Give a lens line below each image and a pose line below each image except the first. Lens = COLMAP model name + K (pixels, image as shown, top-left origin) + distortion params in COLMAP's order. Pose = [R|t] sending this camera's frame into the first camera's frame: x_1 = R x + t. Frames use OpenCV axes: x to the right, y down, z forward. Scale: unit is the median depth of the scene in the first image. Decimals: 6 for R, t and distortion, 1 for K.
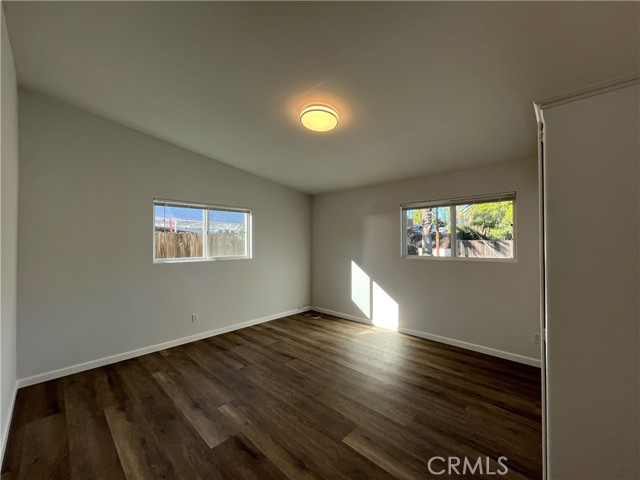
lens RADIAL K [[259.6, 0, 320.0], [0, 259.6, 240.0], [0, 0, 1]] dist [0.001071, 0.000033]
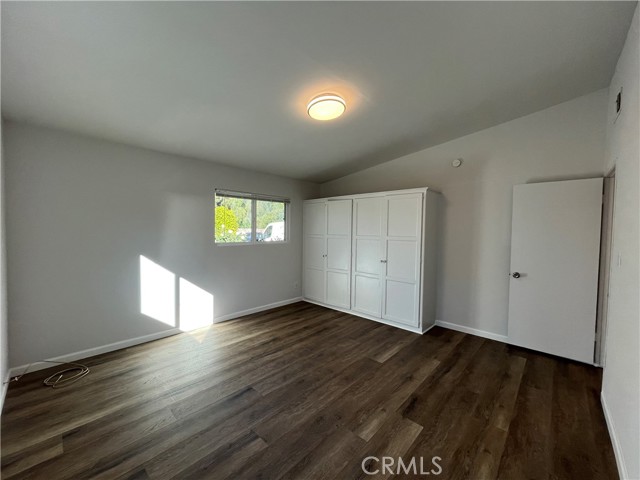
lens RADIAL K [[255.2, 0, 320.0], [0, 255.2, 240.0], [0, 0, 1]] dist [0.000231, 0.000004]
pose [[-0.009398, -0.037462, 0.999254, -0.800720], [-0.022261, 0.999058, 0.037245, 0.006798], [-0.999708, -0.021894, -0.010223, 0.814602]]
